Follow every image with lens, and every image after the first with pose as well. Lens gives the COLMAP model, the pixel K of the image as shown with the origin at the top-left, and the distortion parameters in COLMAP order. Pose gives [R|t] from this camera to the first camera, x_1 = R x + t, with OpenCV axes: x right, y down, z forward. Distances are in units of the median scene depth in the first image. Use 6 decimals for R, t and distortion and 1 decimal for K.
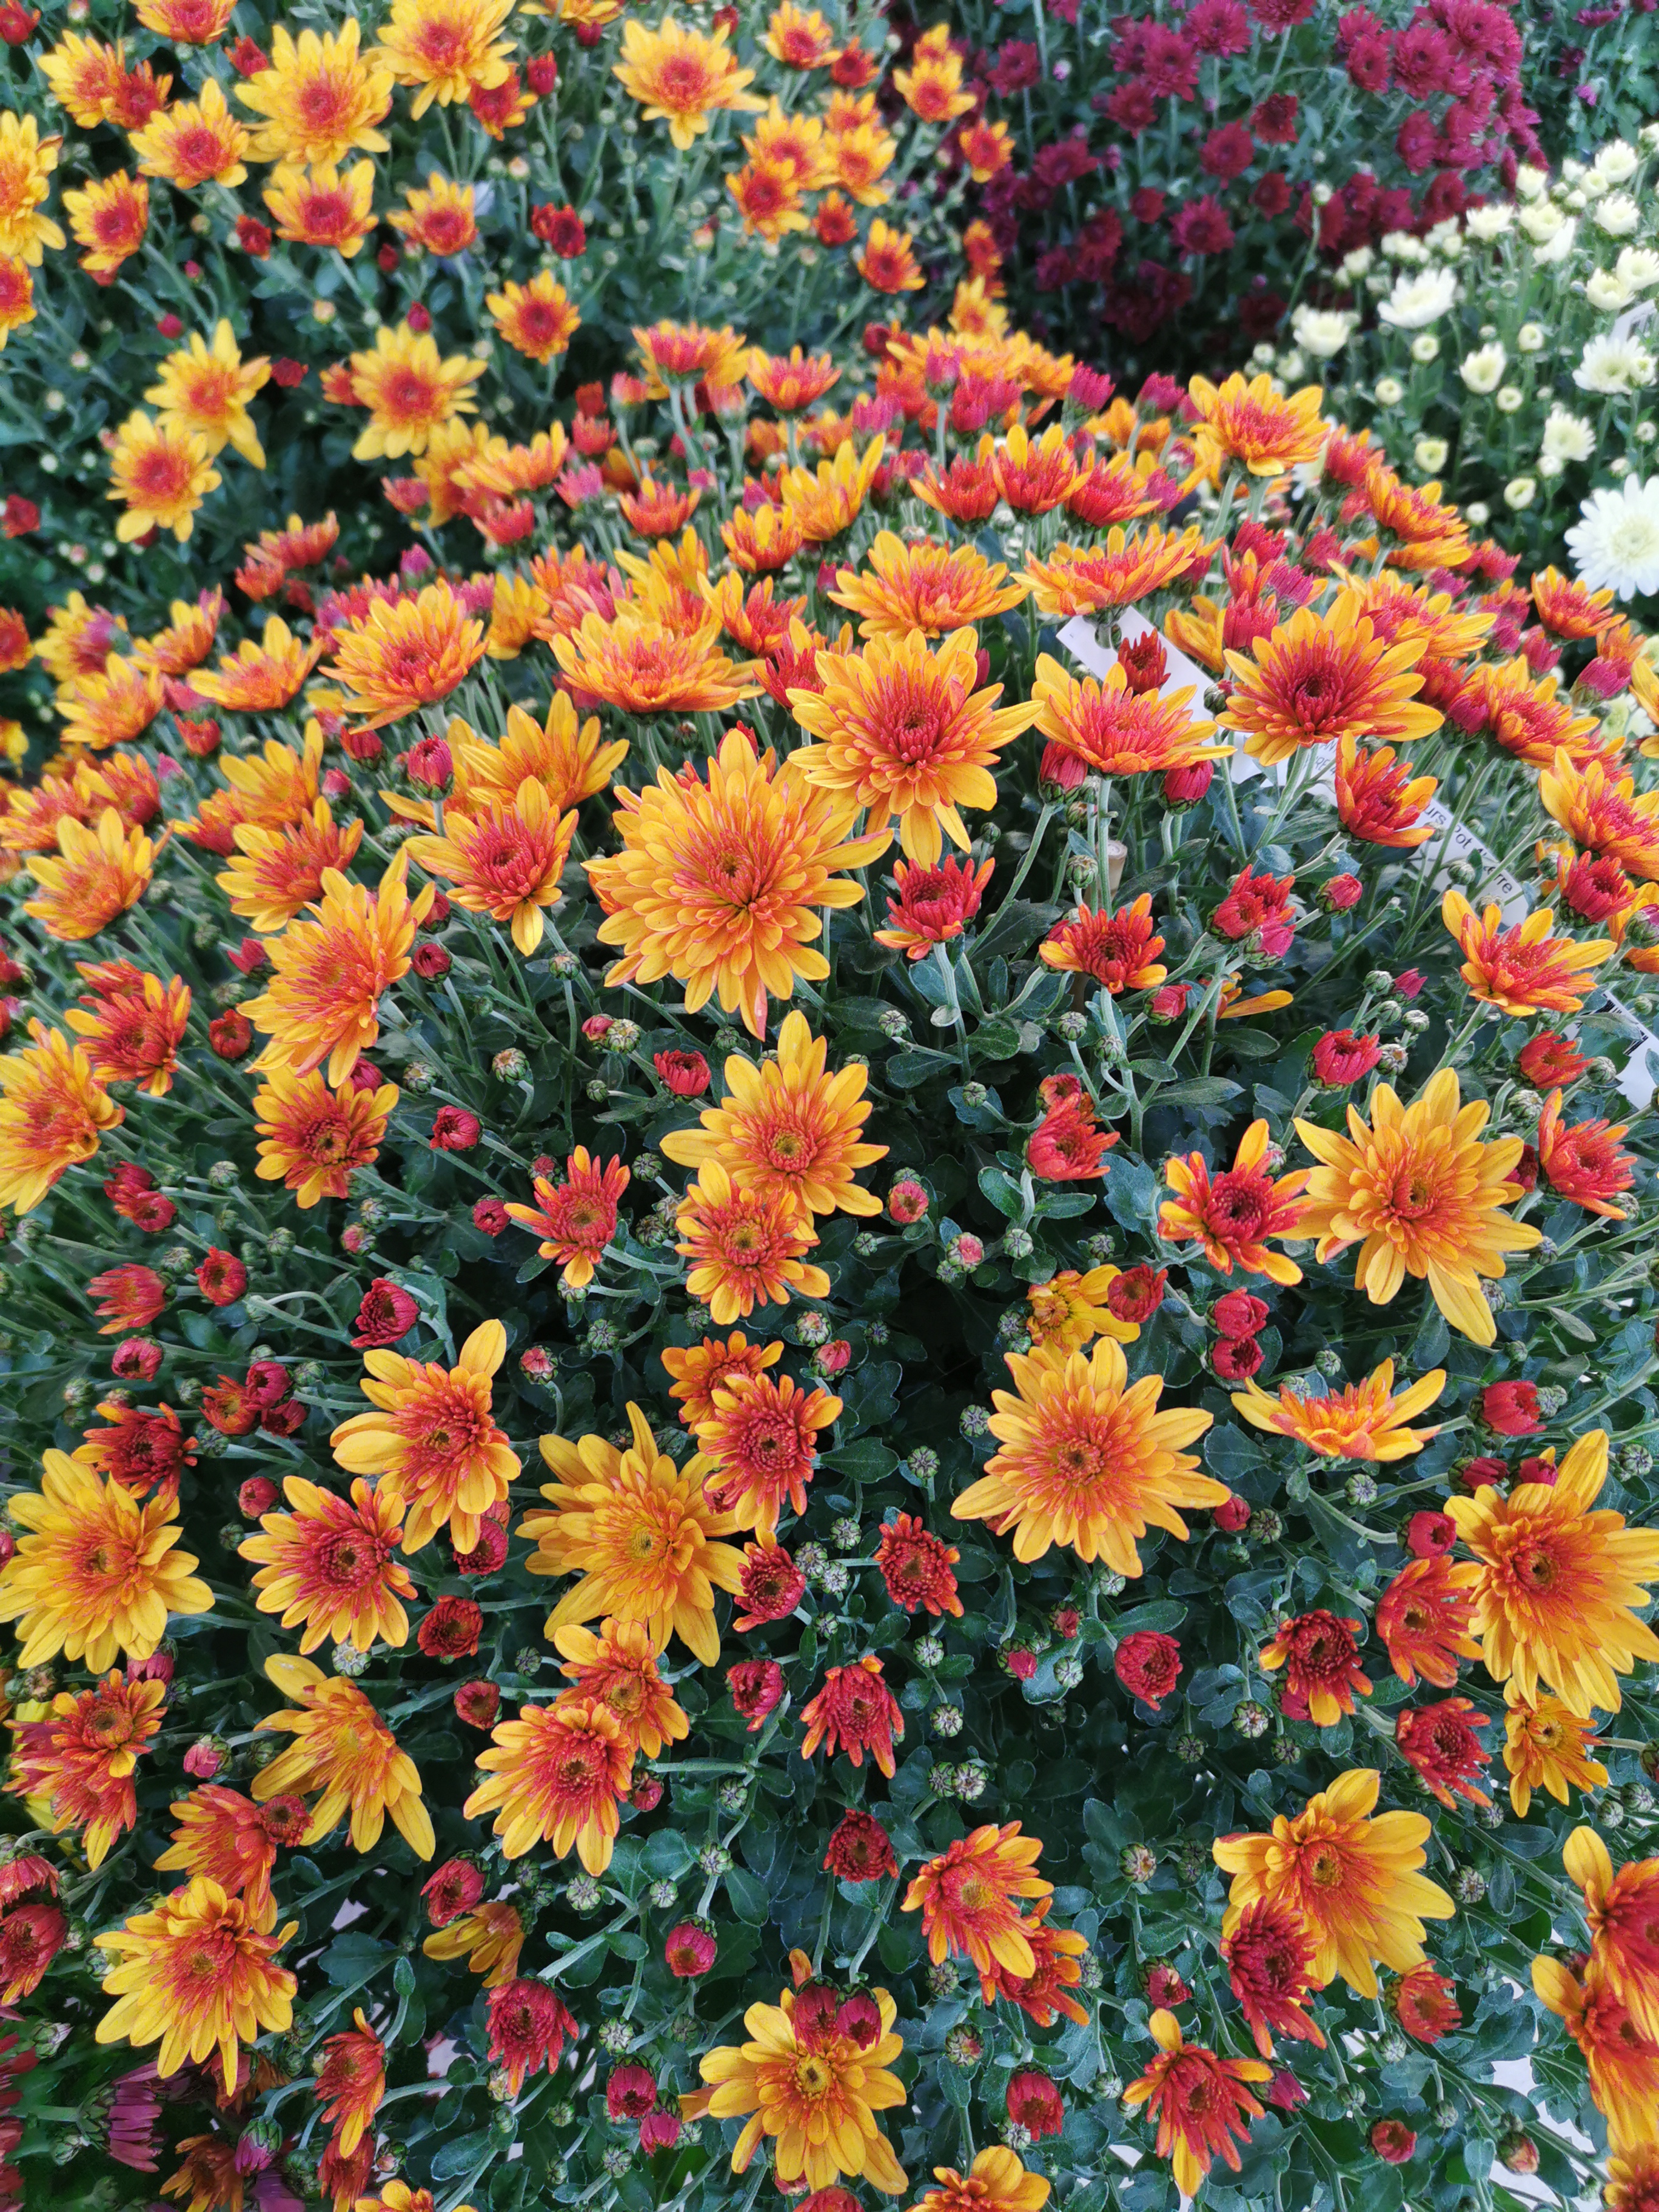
lens RADIAL K [[1724.6, 0, 810.9], [0, 1724.6, 1106.3], [0, 0, 1]] dist [0.045415, -0.040036]
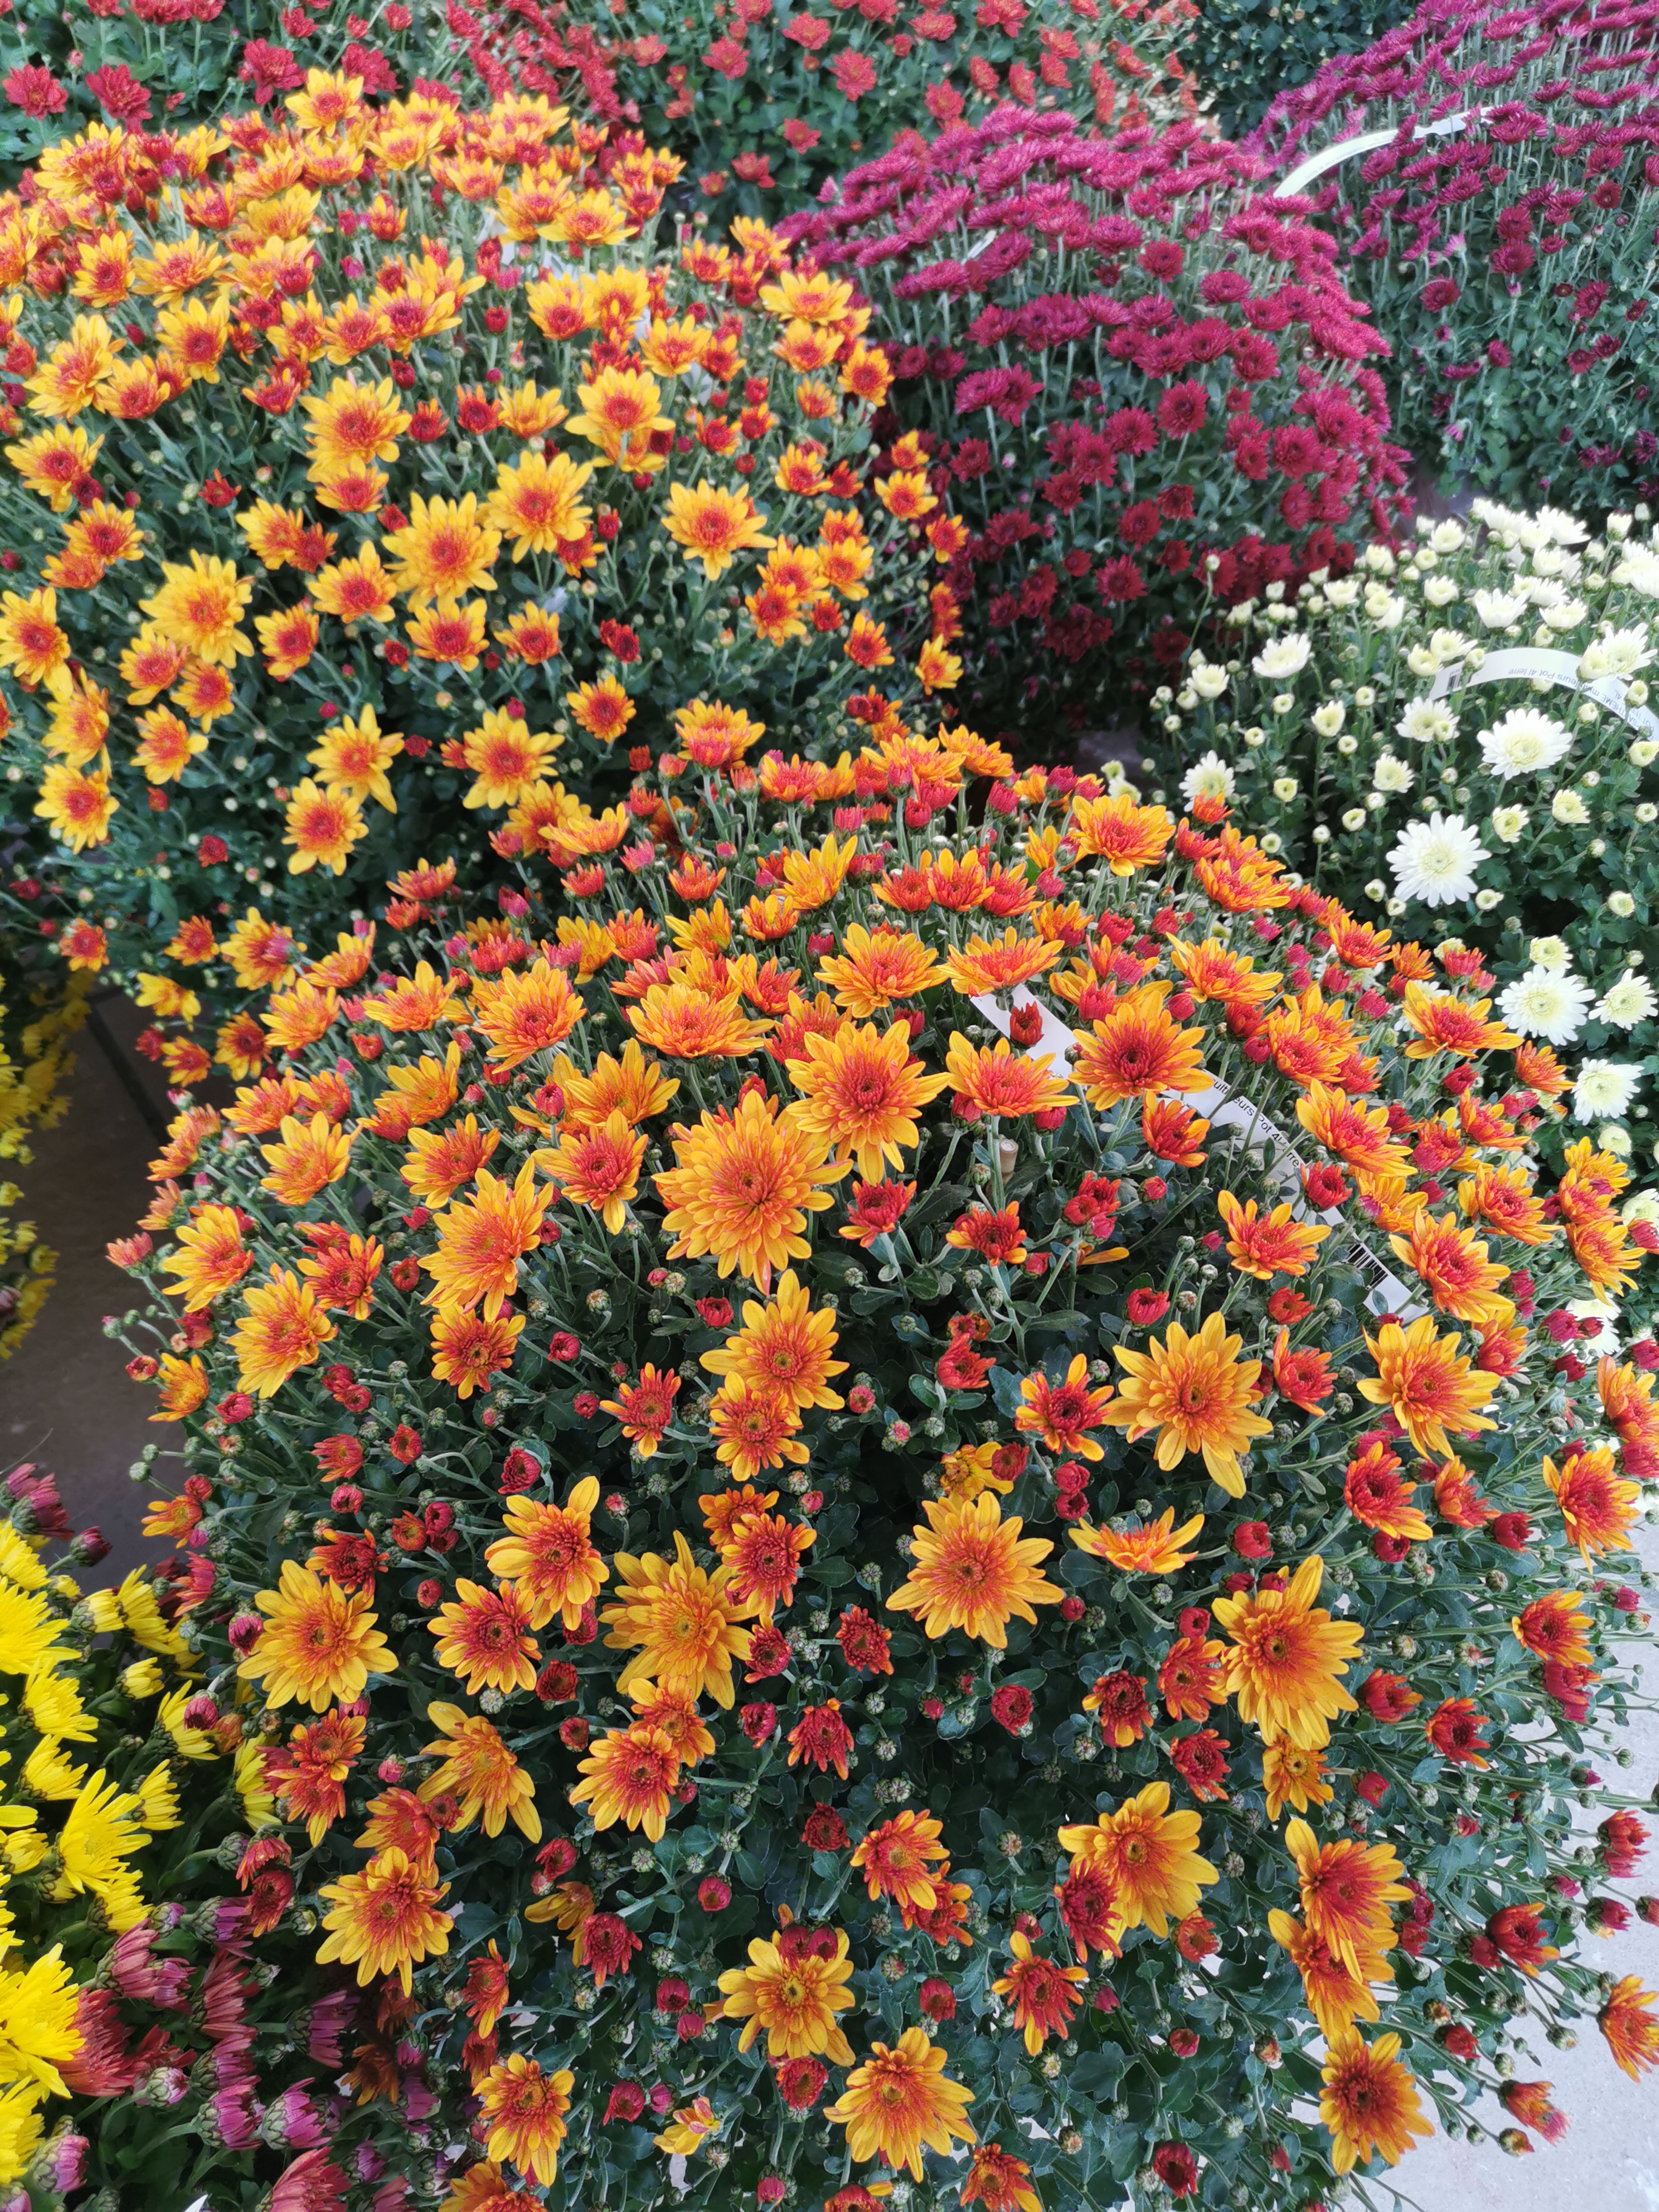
lens RADIAL K [[1709.3, 0, 814.9], [0, 1709.3, 1113.8], [0, 0, 1]] dist [0.070128, -0.067883]
pose [[0.999952, 0.009090, 0.003534, 0.007010], [-0.008854, 0.998058, -0.061651, -0.097582], [-0.004088, 0.061617, 0.998091, -0.502359]]
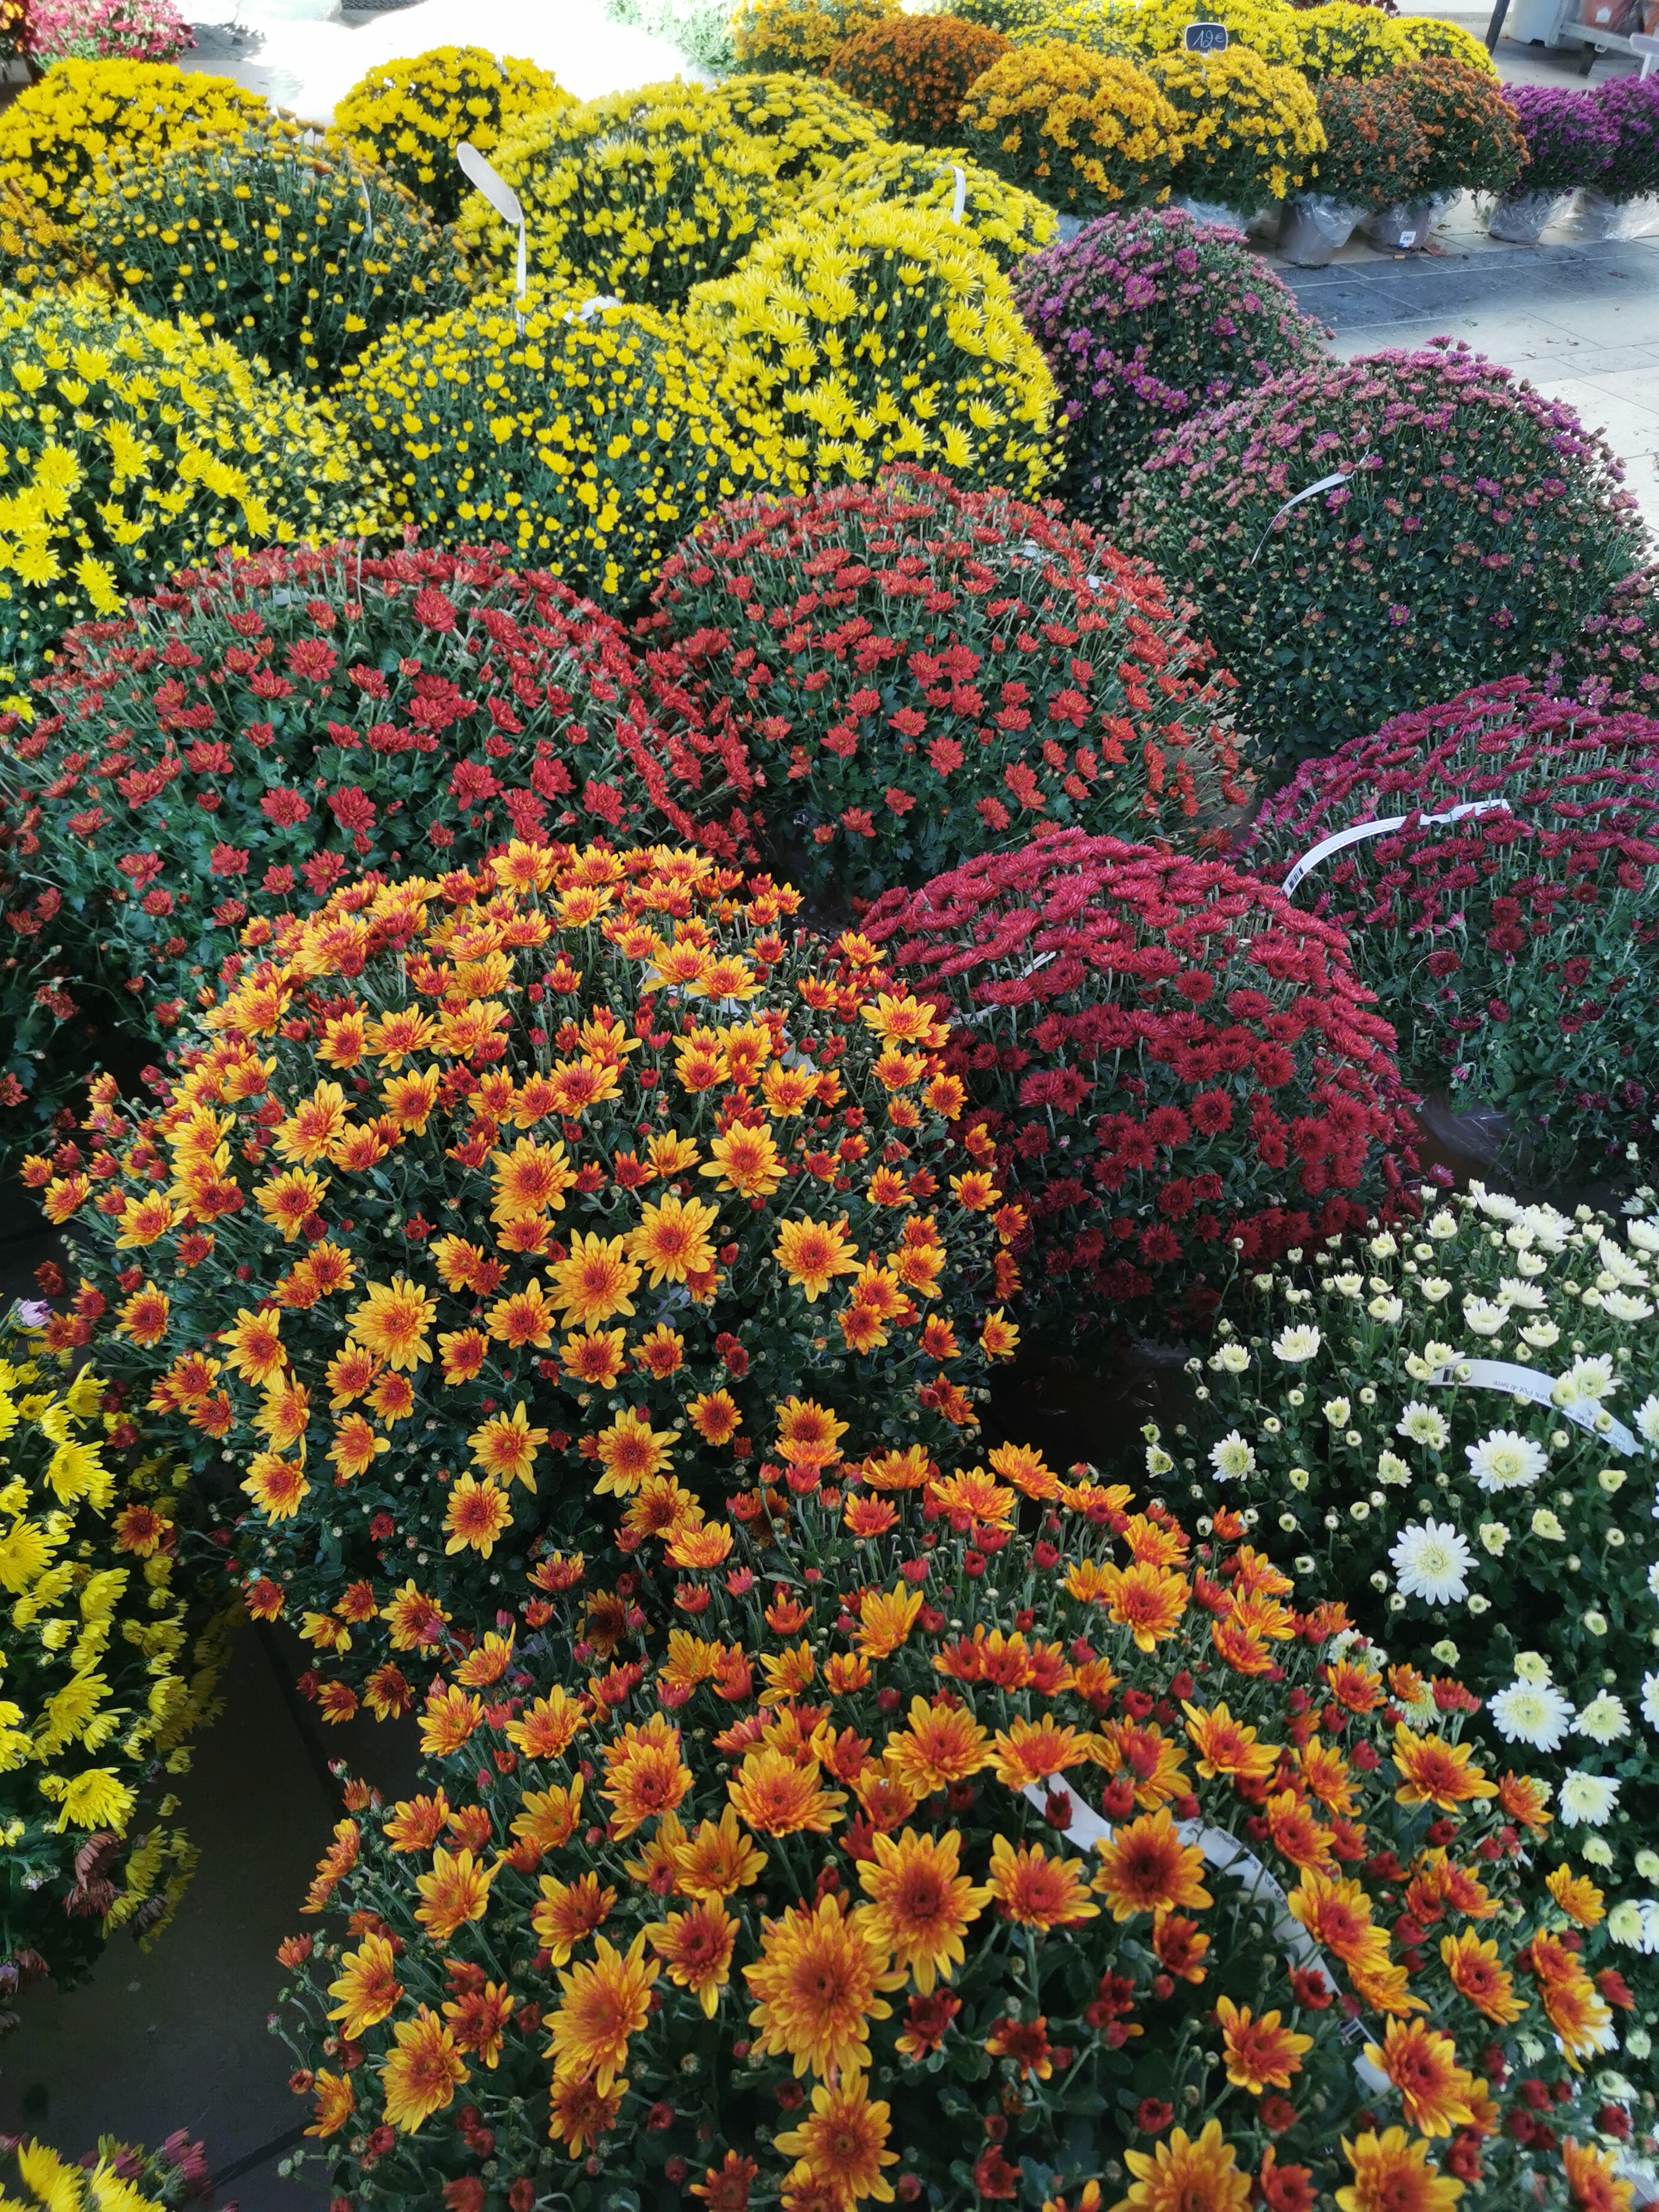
lens RADIAL K [[1709.3, 0, 814.9], [0, 1709.3, 1113.8], [0, 0, 1]] dist [0.070128, -0.067883]
pose [[0.997876, 0.049659, -0.042155, -0.019957], [-0.058758, 0.965558, -0.253465, -0.532489], [0.028116, 0.255403, 0.966426, -0.987115]]
